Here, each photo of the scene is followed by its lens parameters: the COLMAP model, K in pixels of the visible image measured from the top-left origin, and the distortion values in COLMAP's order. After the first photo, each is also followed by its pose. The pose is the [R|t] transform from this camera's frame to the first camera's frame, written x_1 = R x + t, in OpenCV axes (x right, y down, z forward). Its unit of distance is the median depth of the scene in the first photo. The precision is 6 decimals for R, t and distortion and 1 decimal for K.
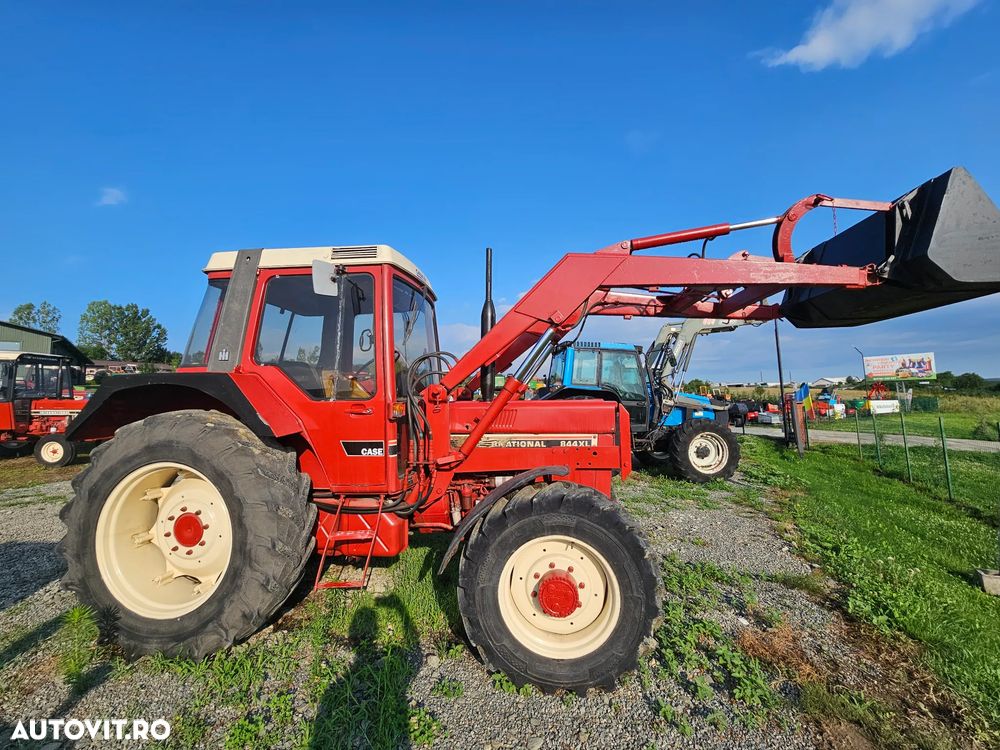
lens RADIAL K [[398.7, 0, 500.0], [0, 398.7, 375.0], [0, 0, 1]] dist [0.000743, -0.000278]
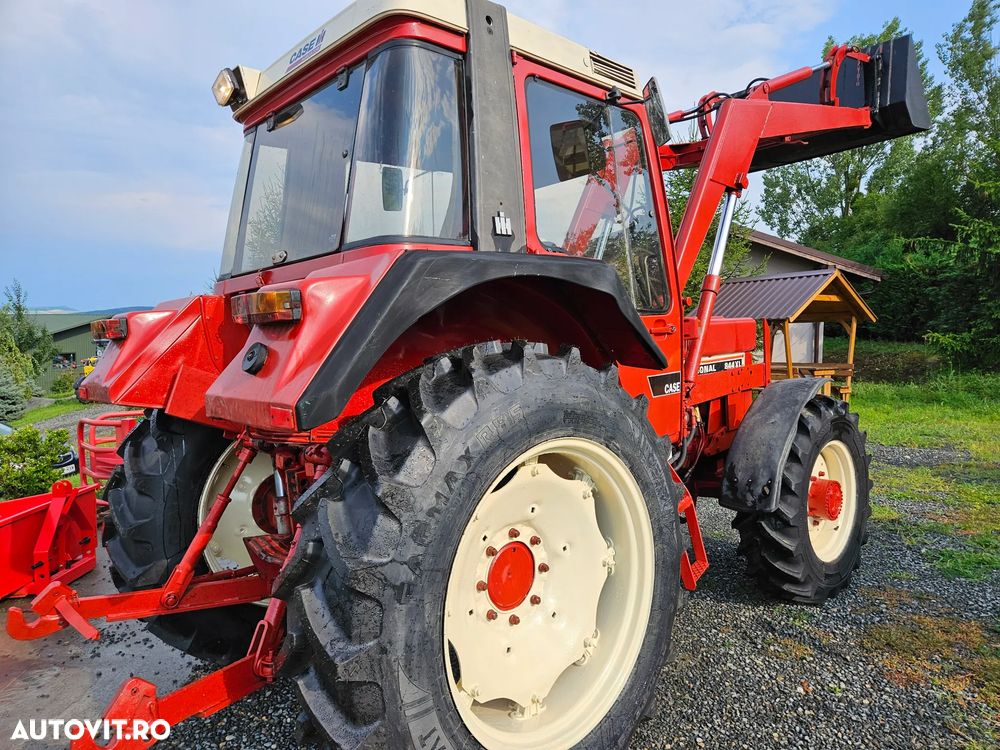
lens RADIAL K [[681.6, 0, 491.5], [0, 681.6, 380.4], [0, 0, 1]] dist [0.076623, -0.064006]
pose [[0.636560, -0.077415, 0.767332, -1.375060], [0.003874, 0.995258, 0.097196, 0.060386], [-0.771218, -0.058898, 0.633841, 0.470474]]
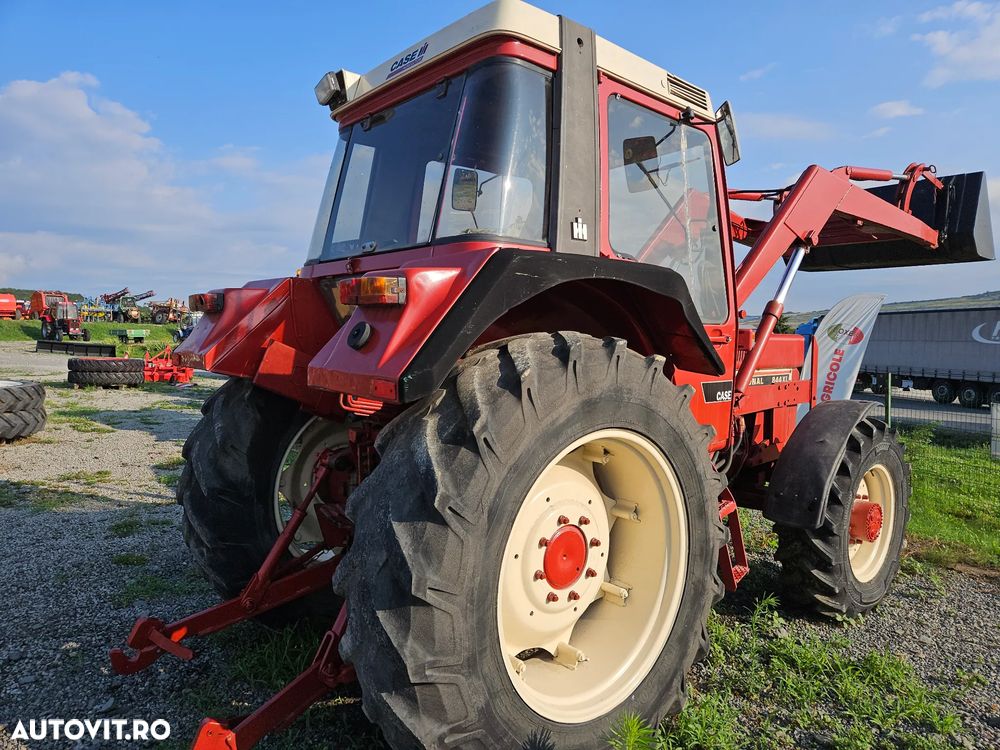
lens RADIAL K [[682.4, 0, 498.2], [0, 682.4, 364.4], [0, 0, 1]] dist [0.074266, -0.050631]
pose [[0.666925, -0.011591, 0.745034, -1.455599], [-0.064314, 0.995252, 0.073055, 0.069190], [-0.742344, -0.096638, 0.663014, 0.466924]]
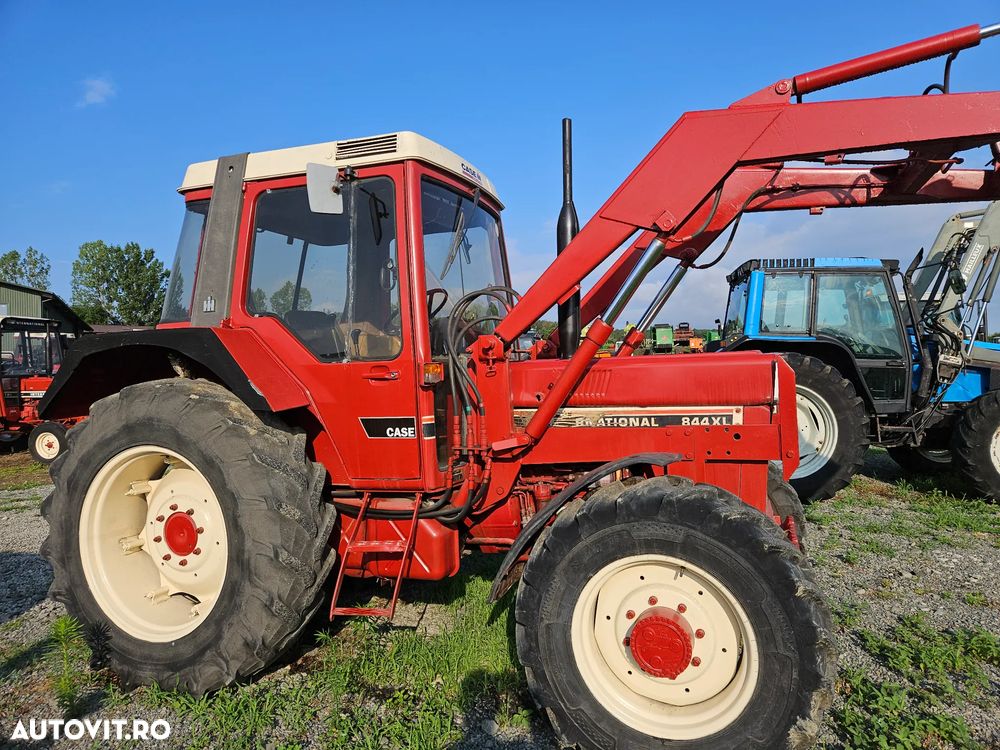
lens RADIAL K [[647.3, 0, 516.0], [0, 647.3, 368.7], [0, 0, 1]] dist [0.073653, -0.067561]
pose [[0.974164, -0.022553, -0.224715, 0.136073], [0.036598, 0.997614, 0.058533, 0.018831], [0.222858, -0.065244, 0.972665, -0.067486]]
